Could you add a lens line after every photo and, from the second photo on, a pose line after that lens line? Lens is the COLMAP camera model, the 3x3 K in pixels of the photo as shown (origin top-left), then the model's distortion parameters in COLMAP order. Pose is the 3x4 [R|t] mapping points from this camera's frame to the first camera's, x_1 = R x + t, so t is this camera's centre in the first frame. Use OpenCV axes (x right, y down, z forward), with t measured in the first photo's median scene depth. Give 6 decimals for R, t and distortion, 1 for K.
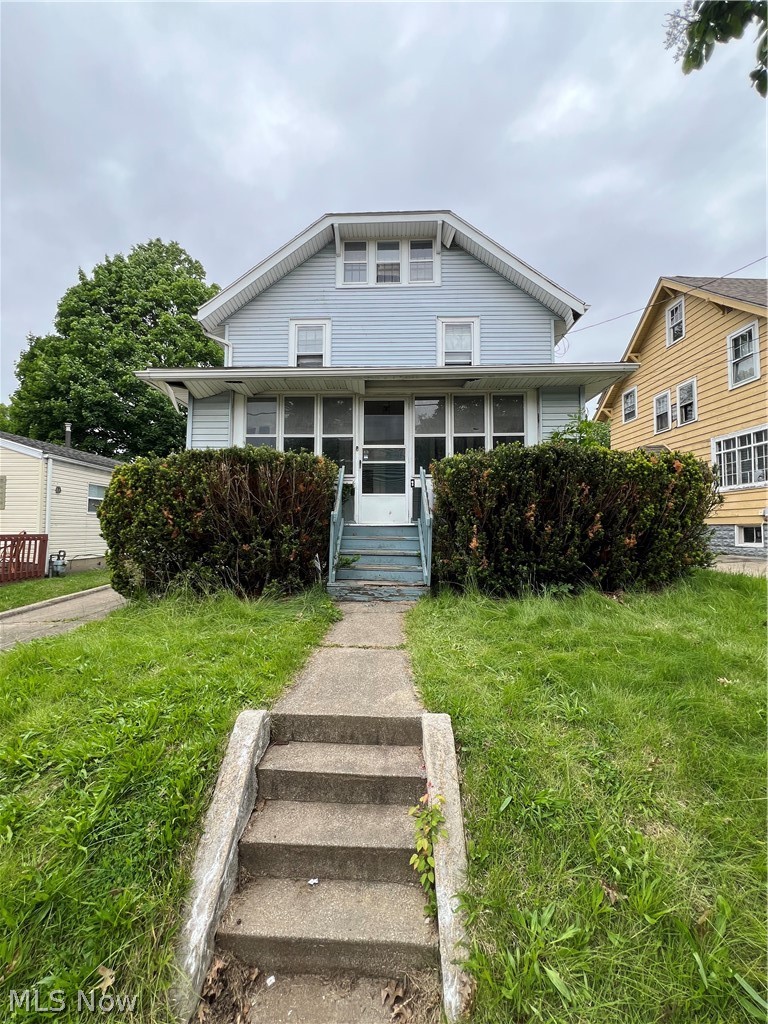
lens RADIAL K [[401.2, 0, 386.0], [0, 401.2, 509.2], [0, 0, 1]] dist [-0.007269, 0.000092]
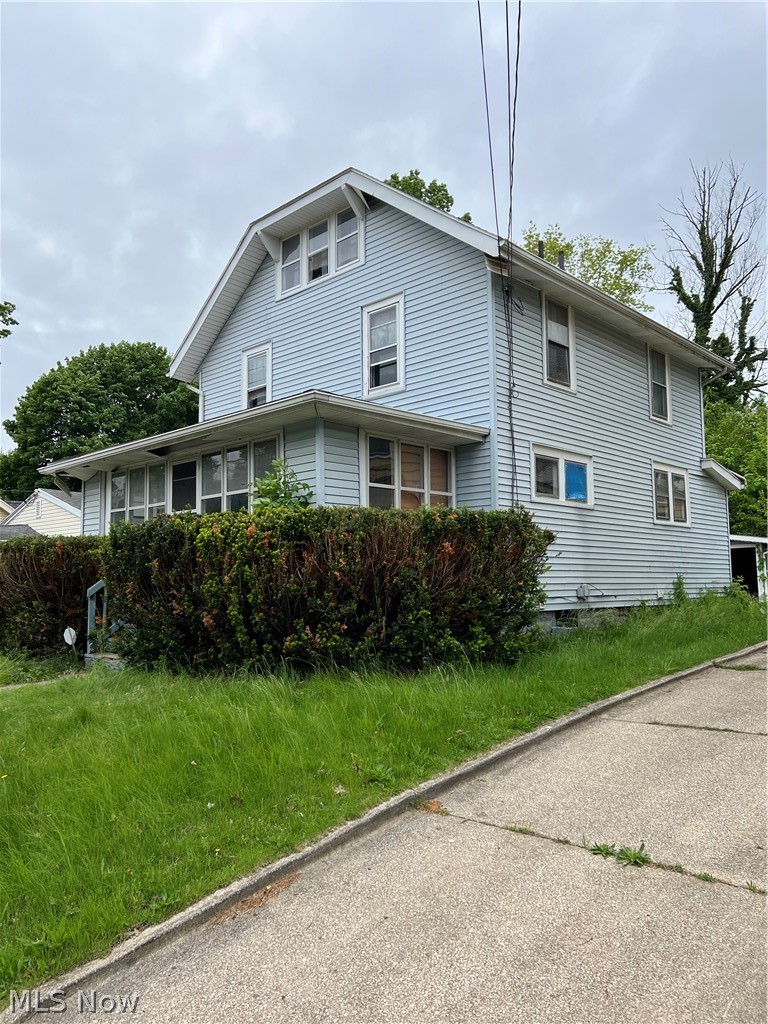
lens RADIAL K [[779.7, 0, 386.0], [0, 779.7, 509.1], [0, 0, 1]] dist [0.024405, -0.000323]
pose [[0.739125, -0.077485, -0.669096, 2.054426], [0.041501, 0.996713, -0.069581, -0.026763], [0.672288, 0.023661, 0.739911, -0.023541]]
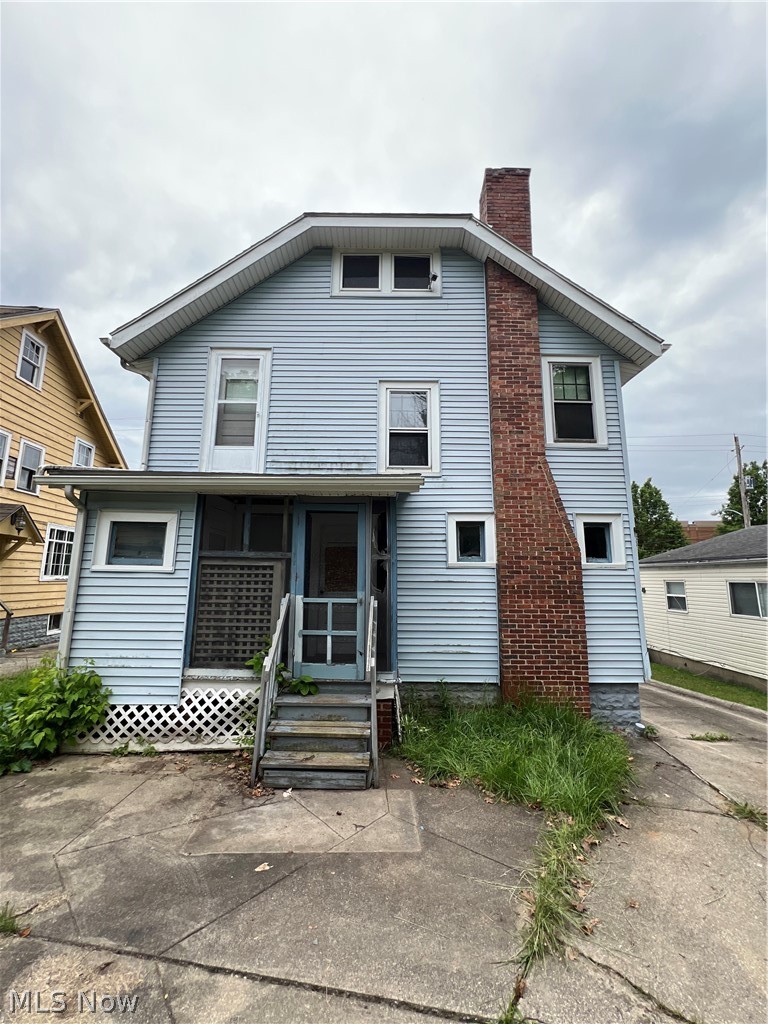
lens RADIAL K [[401.2, 0, 379.5], [0, 401.2, 515.0], [0, 0, 1]] dist [-0.007269, 0.000092]
pose [[-0.999358, -0.018636, -0.030585, 0.054432], [-0.011840, 0.977854, -0.208955, -0.006459], [0.033802, -0.208459, -0.977447, 2.018699]]
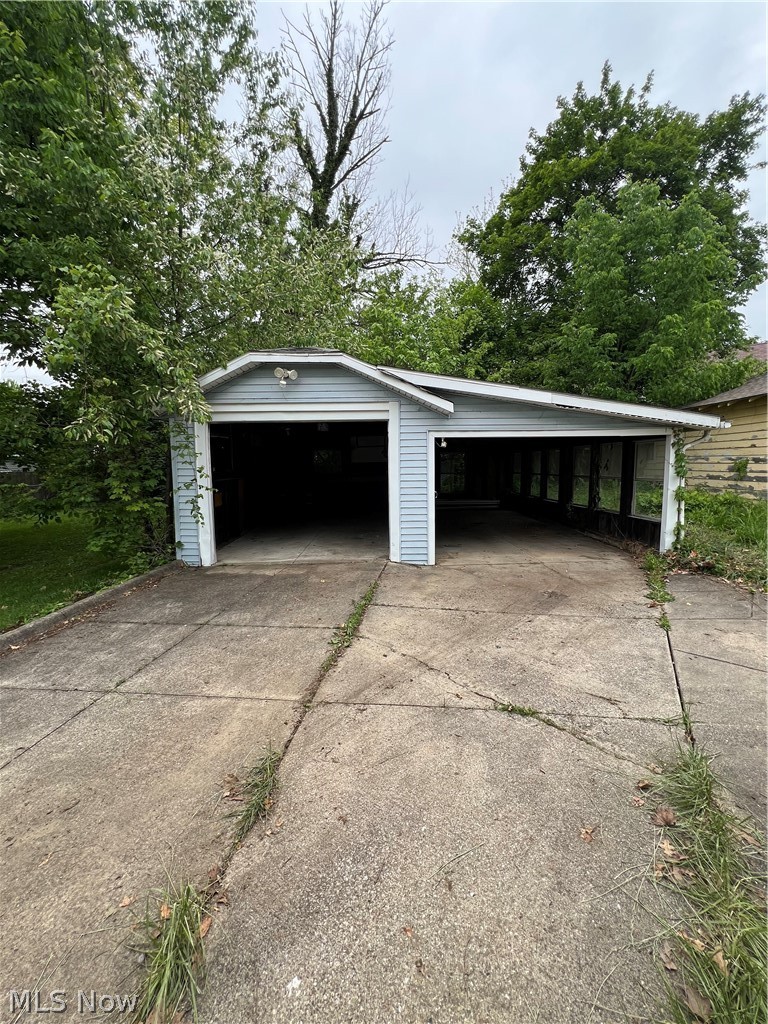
lens RADIAL K [[401.2, 0, 384.5], [0, 401.2, 512.0], [0, 0, 1]] dist [-0.007269, 0.000092]
pose [[0.996991, -0.025131, 0.073331, -0.478698], [0.012982, 0.986760, 0.161669, -0.005808], [-0.076423, -0.160230, 0.984117, 3.725893]]
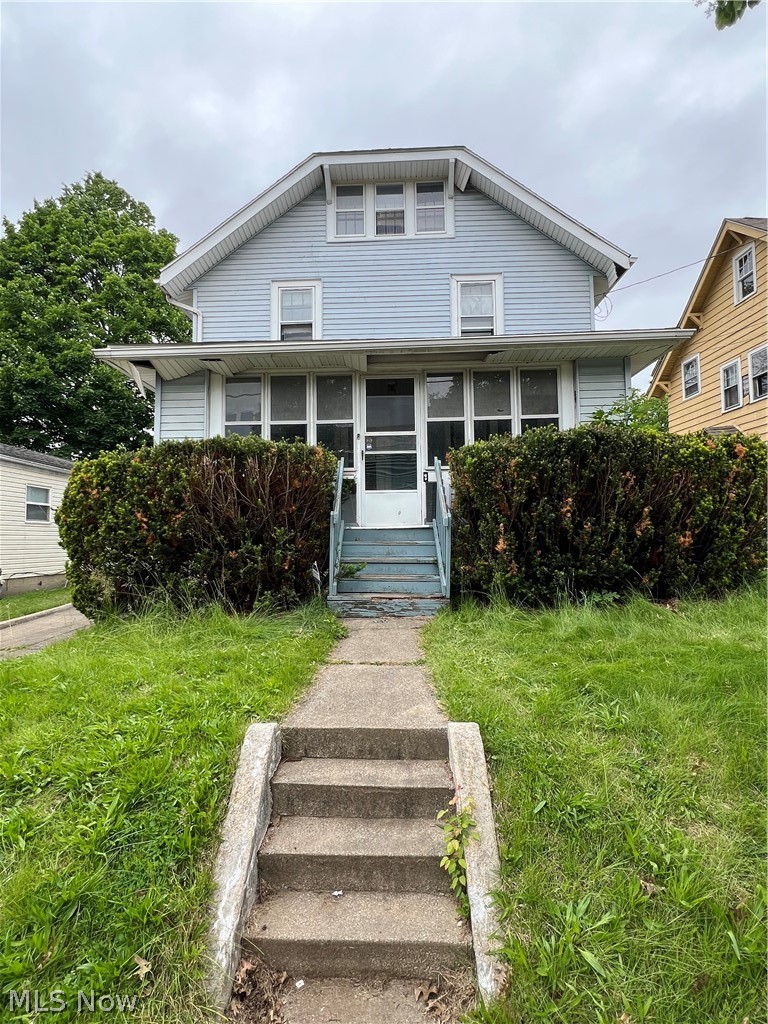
lens RADIAL K [[512.0, 0, 385.3], [0, 512.0, 509.3], [0, 0, 1]] dist [-0.005960, 0.001135]
pose [[0.999850, -0.016724, -0.004427, -0.018886], [0.016685, 0.999824, -0.008631, 0.013753], [0.004570, 0.008556, 0.999953, -0.085115]]
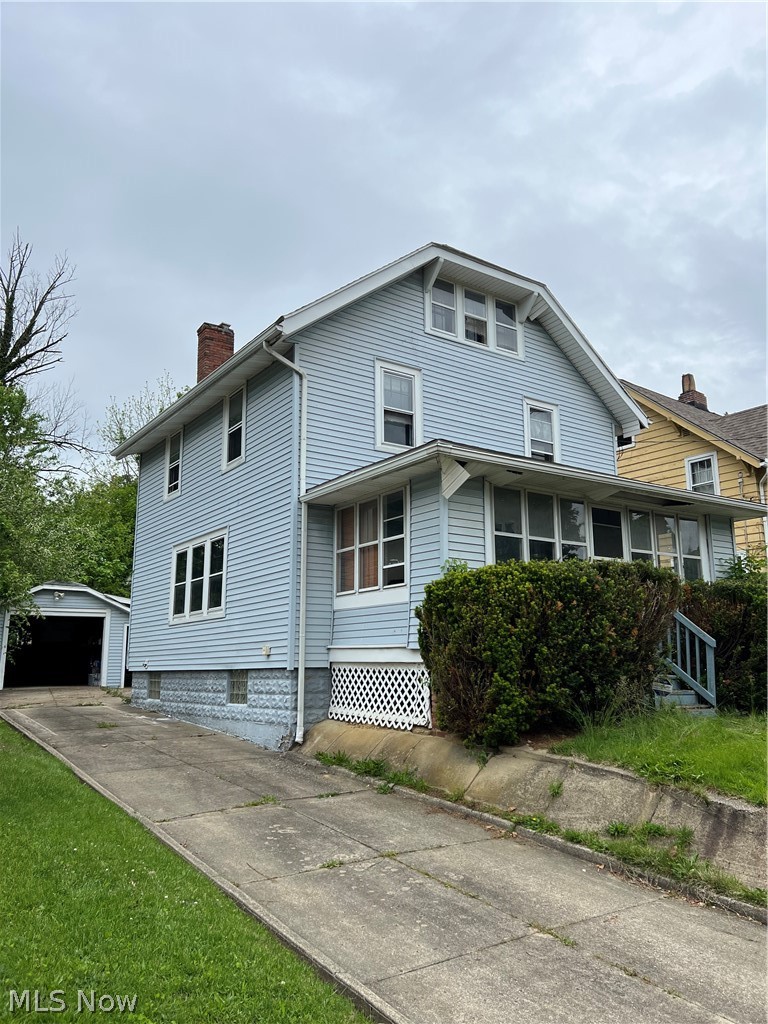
lens RADIAL K [[779.7, 0, 382.5], [0, 779.7, 520.5], [0, 0, 1]] dist [0.024405, -0.000323]
pose [[0.801237, 0.100701, 0.589813, -1.962496], [-0.012722, 0.988380, -0.151469, 0.041953], [-0.598212, 0.113859, 0.793207, -0.149582]]
